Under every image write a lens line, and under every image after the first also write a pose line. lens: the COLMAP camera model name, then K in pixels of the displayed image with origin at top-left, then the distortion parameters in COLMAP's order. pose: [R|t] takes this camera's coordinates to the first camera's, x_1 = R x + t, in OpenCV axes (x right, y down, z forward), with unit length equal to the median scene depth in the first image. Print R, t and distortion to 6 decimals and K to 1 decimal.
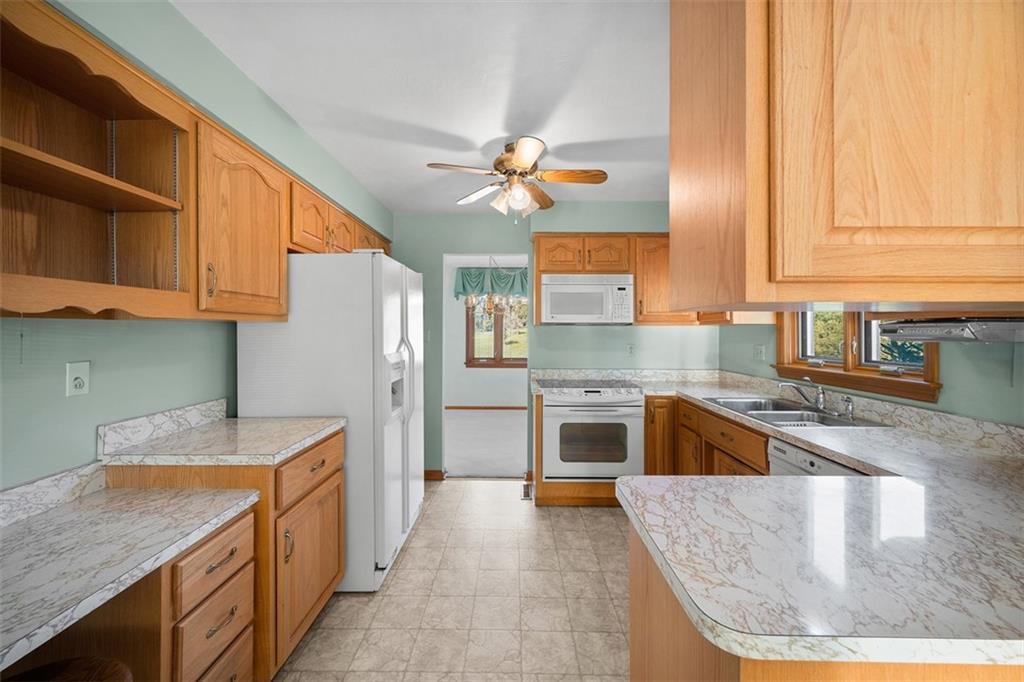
lens RADIAL K [[405.6, 0, 511.0], [0, 405.6, 328.9], [0, 0, 1]] dist [-0.000663, 0.000138]
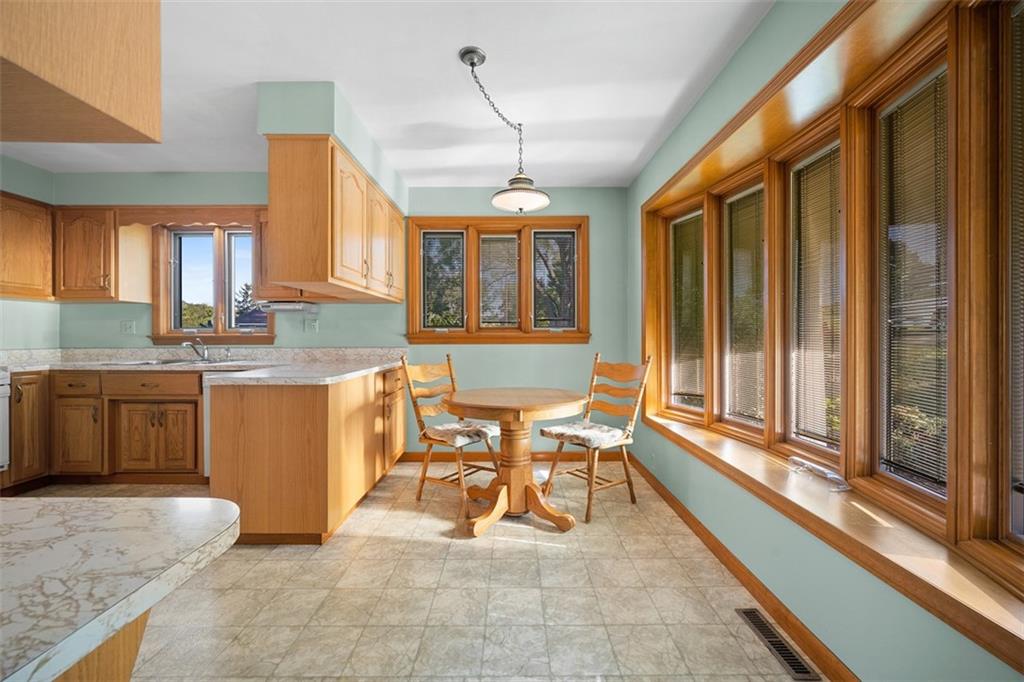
lens RADIAL K [[402.4, 0, 510.9], [0, 402.4, 335.5], [0, 0, 1]] dist [-0.000501, -0.000153]
pose [[-0.009462, 0.000021, 0.999955, -0.745764], [-0.005373, 0.999986, -0.000072, 0.100244], [-0.999941, -0.005373, -0.009462, -0.130987]]
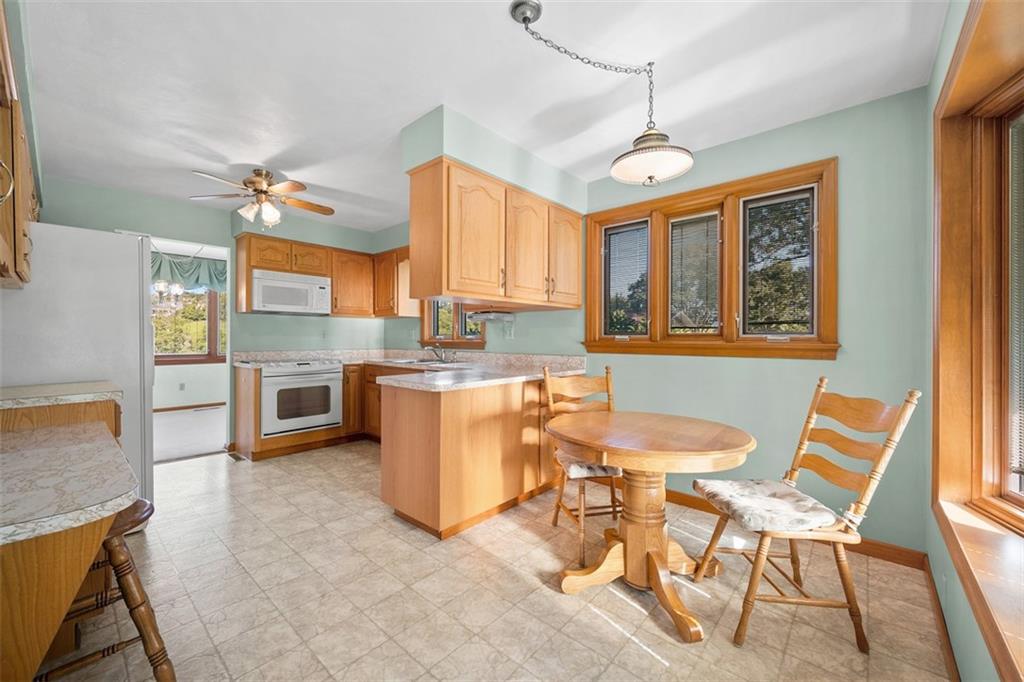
lens RADIAL K [[401.0, 0, 510.7], [0, 401.0, 339.3], [0, 0, 1]] dist [-0.000354, -0.000068]
pose [[0.653242, -0.002327, 0.757145, -0.457363], [-0.007146, 0.999932, 0.009238, 0.077152], [-0.757115, -0.011445, 0.653181, -0.474708]]
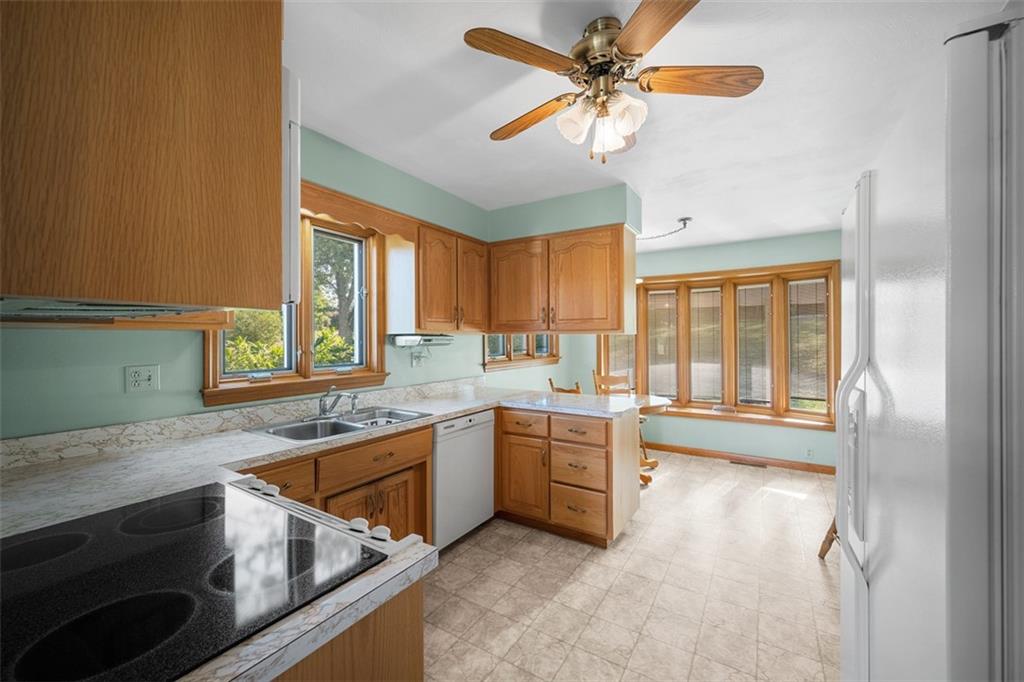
lens RADIAL K [[405.6, 0, 511.0], [0, 405.6, 328.9], [0, 0, 1]] dist [-0.000663, 0.000138]
pose [[-0.849335, 0.011471, 0.527729, -0.195536], [-0.002709, 0.999656, -0.026089, -0.000397], [-0.527847, -0.023588, -0.849012, 1.612186]]
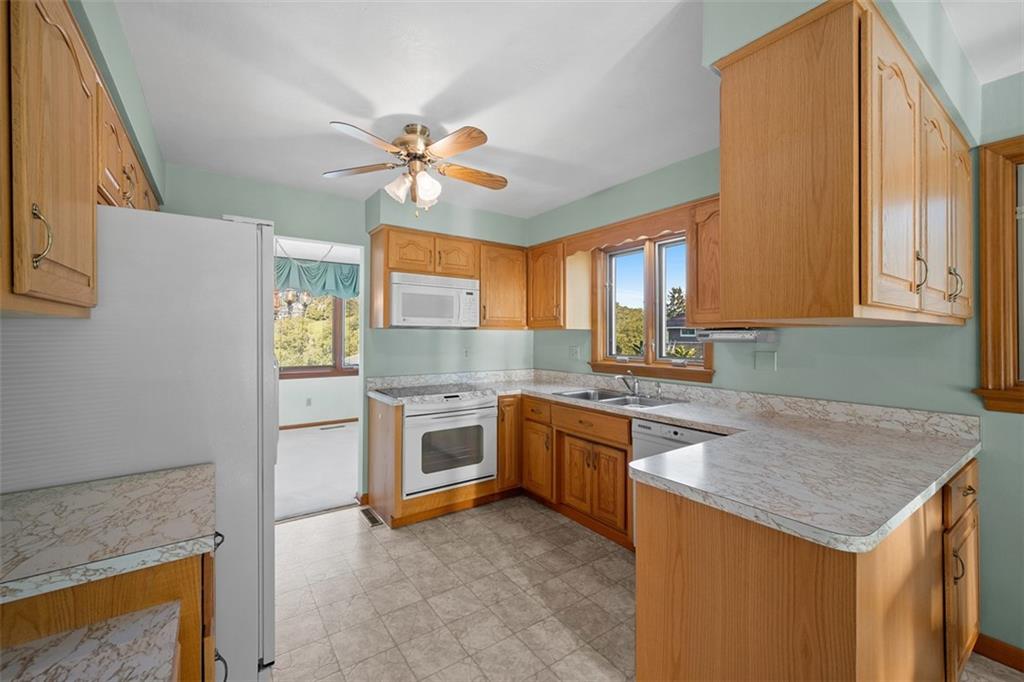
lens RADIAL K [[416.4, 0, 510.9], [0, 416.4, 333.8], [0, 0, 1]] dist [0.000192, -0.000236]
pose [[0.809538, 0.002943, 0.587059, -0.364043], [-0.005221, 0.999984, 0.002187, -0.000440], [-0.587044, -0.004835, 0.809541, 0.134303]]
